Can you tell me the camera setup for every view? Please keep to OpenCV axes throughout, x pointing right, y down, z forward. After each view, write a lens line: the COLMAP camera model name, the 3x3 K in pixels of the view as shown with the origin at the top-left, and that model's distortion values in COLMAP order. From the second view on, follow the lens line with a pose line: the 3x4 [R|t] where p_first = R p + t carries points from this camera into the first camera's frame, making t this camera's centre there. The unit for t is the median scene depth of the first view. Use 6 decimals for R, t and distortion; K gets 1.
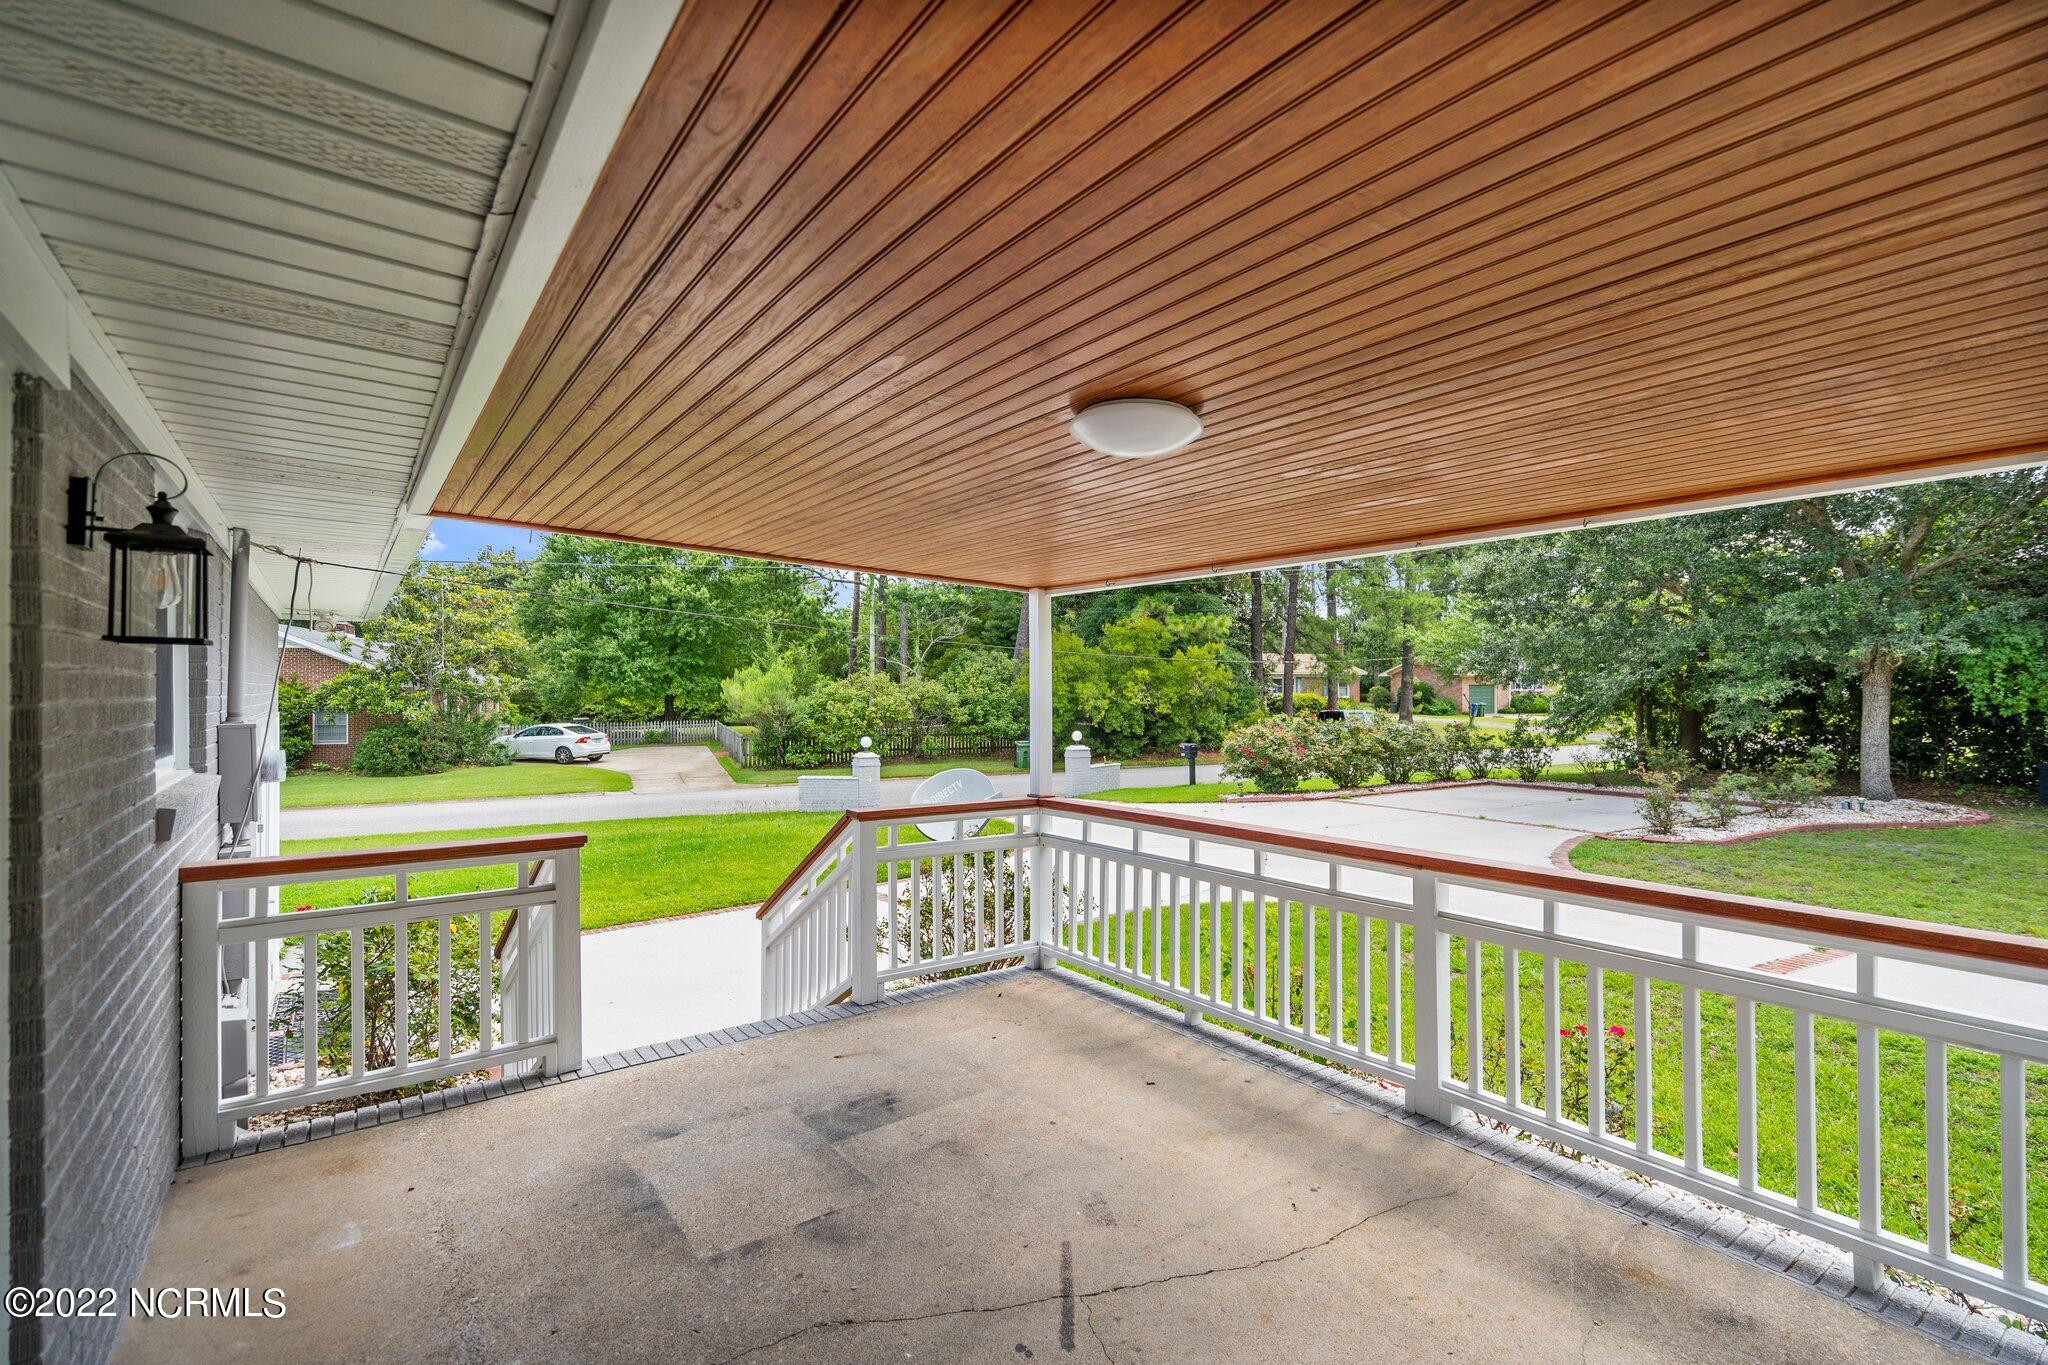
lens RADIAL K [[925.4, 0, 1024.5], [0, 925.4, 679.5], [0, 0, 1]] dist [-0.000798, 0.000567]
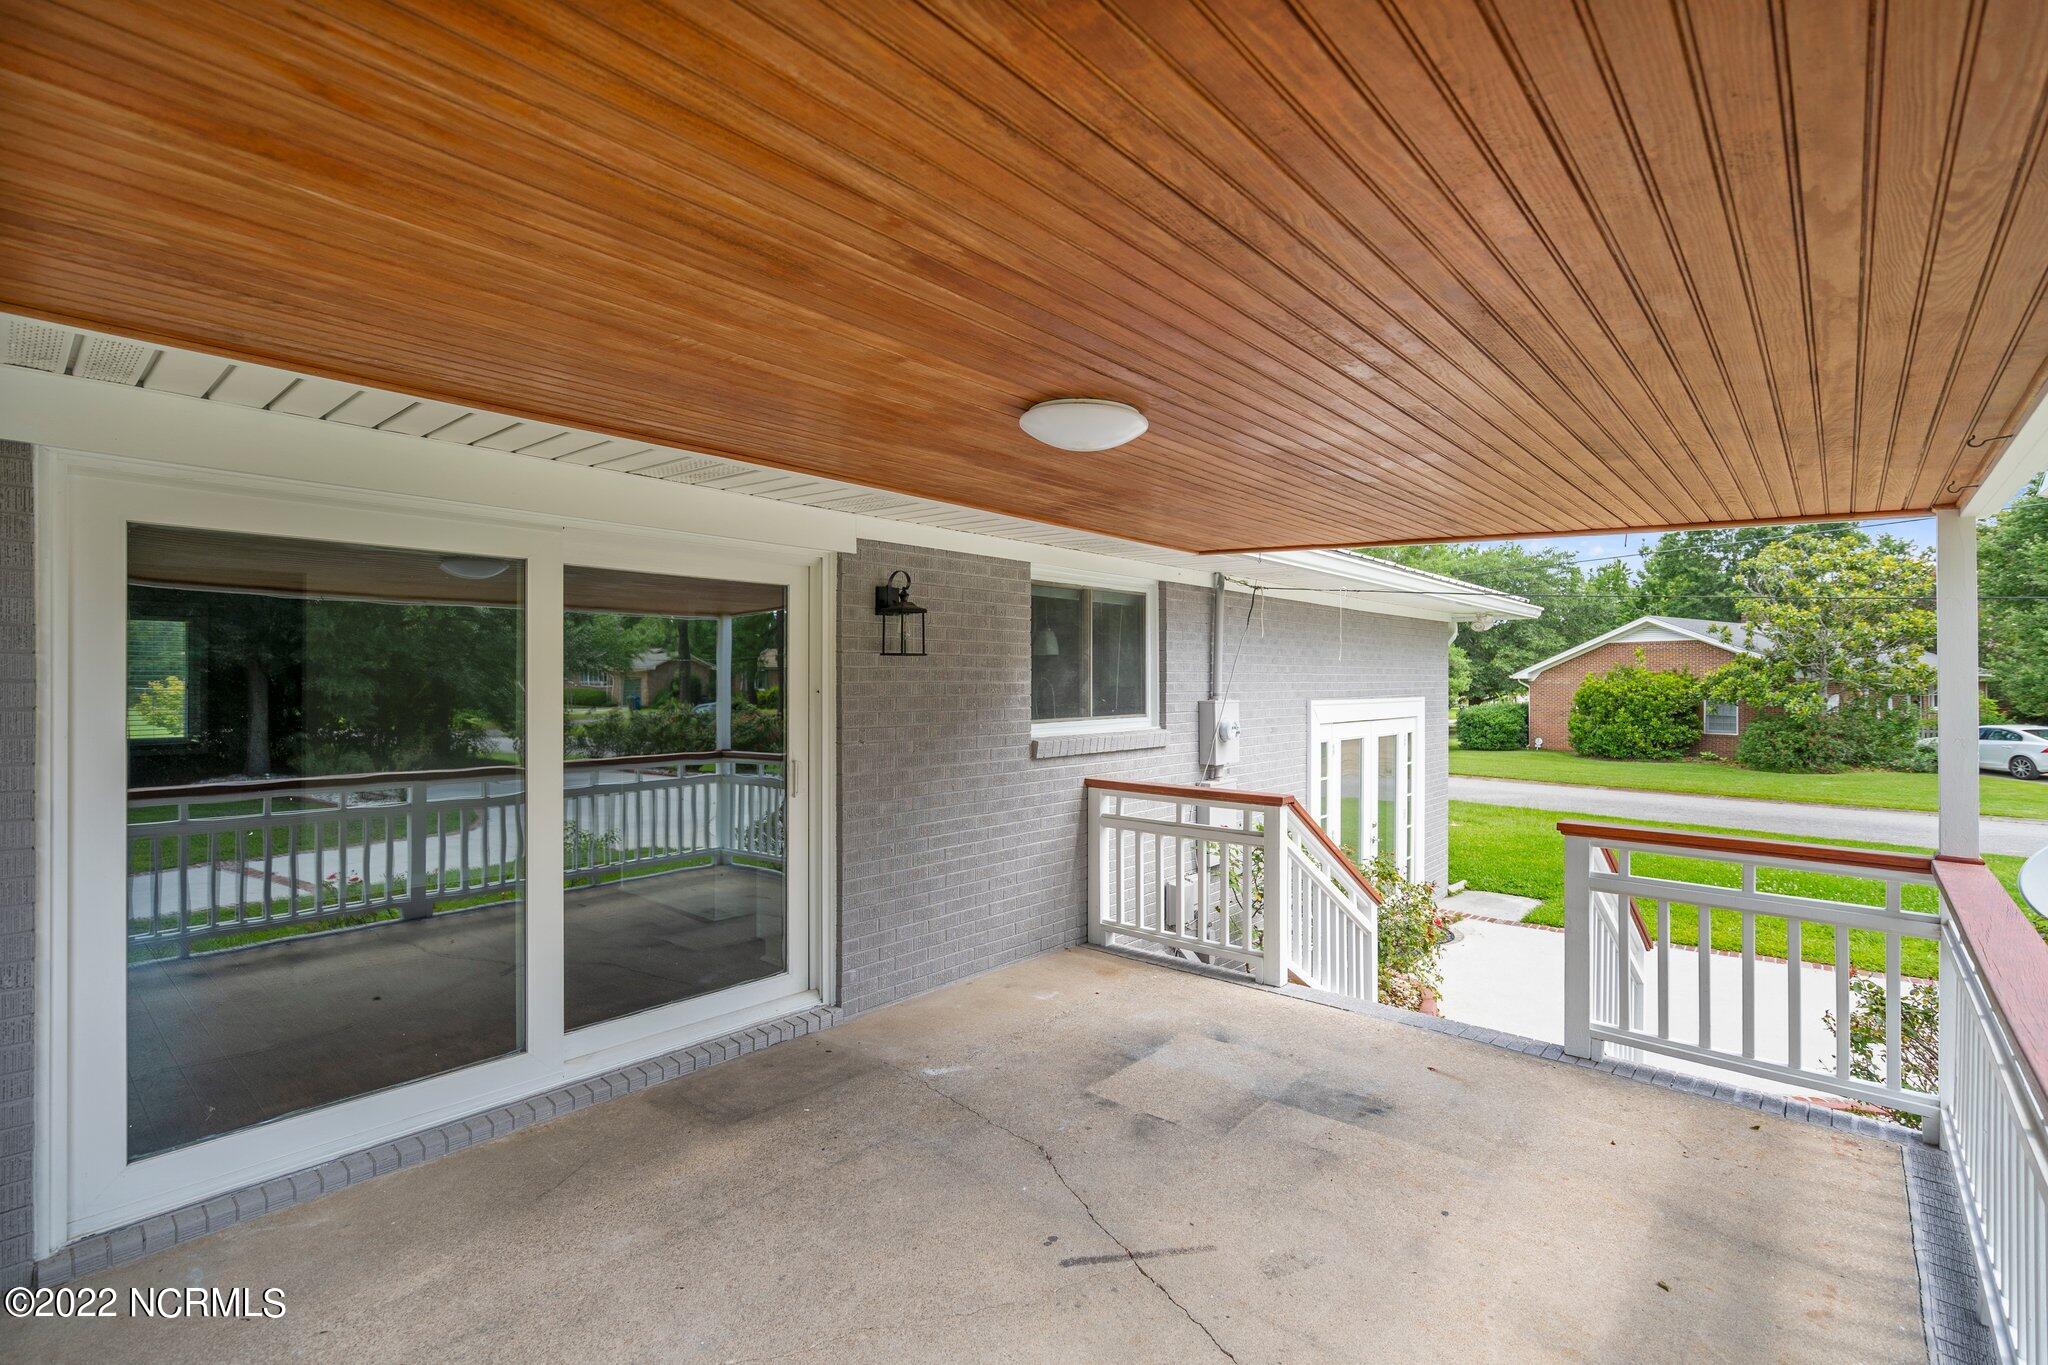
lens RADIAL K [[925.4, 0, 1024.5], [0, 925.4, 679.5], [0, 0, 1]] dist [-0.000798, 0.000567]
pose [[0.210680, 0.000324, -0.977555, 0.641377], [0.009270, 0.999954, 0.002329, 0.006920], [0.977511, -0.009552, 0.210668, 0.410912]]
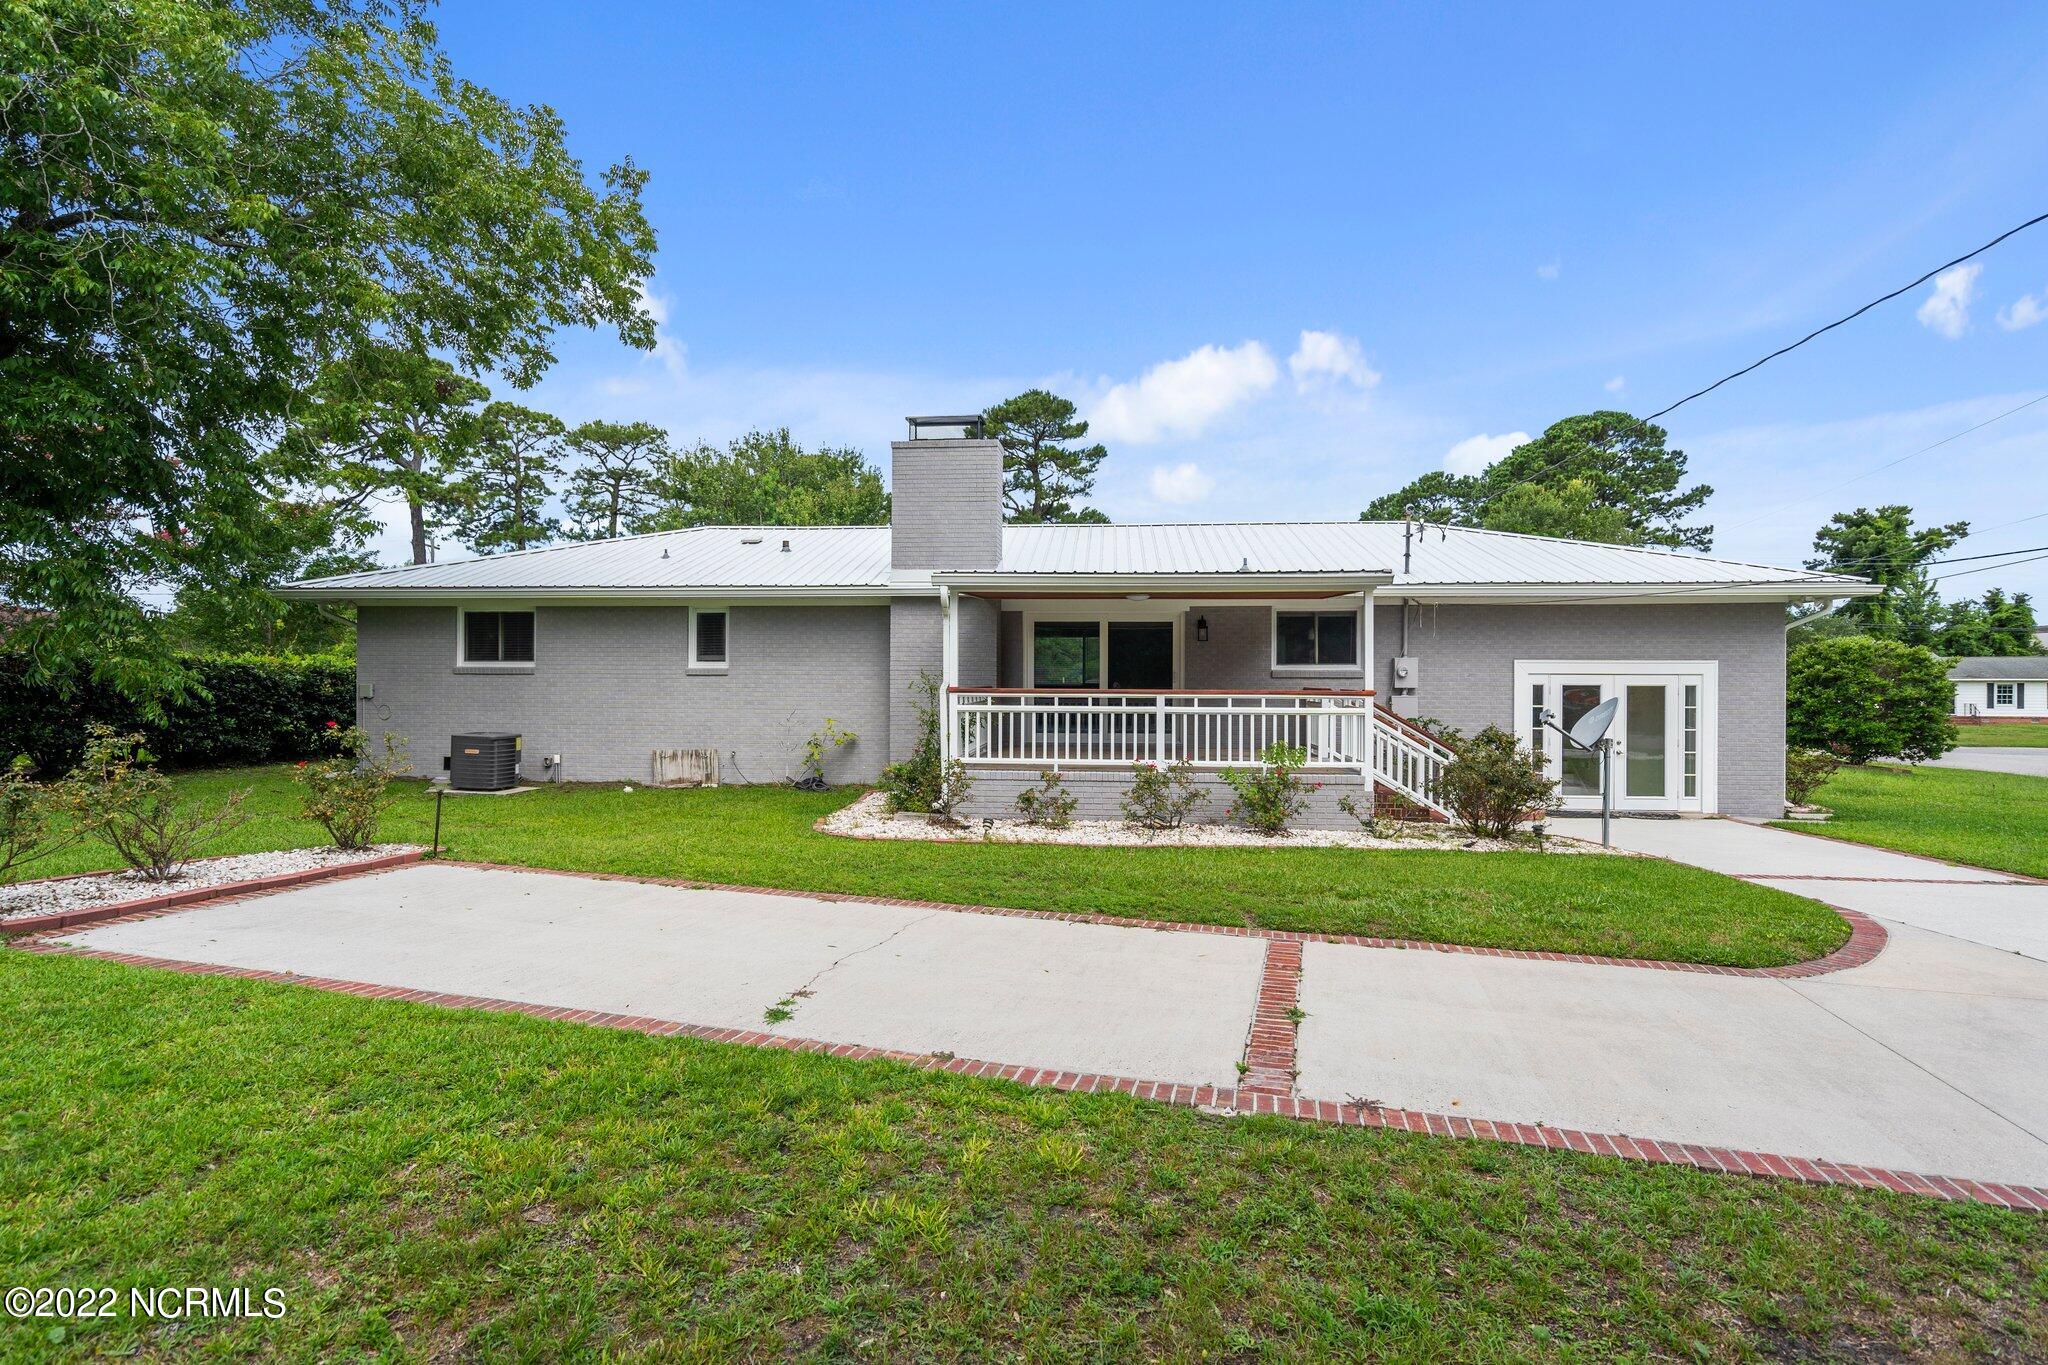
lens RADIAL K [[1023.6, 0, 1024.0], [0, 1023.6, 682.5], [0, 0, 1]] dist [0.000036, 0.000000]
pose [[-0.686379, -0.005619, -0.727223, 2.803428], [0.003767, 0.999929, -0.011281, 0.175949], [0.727235, -0.010483, -0.686309, 2.666722]]
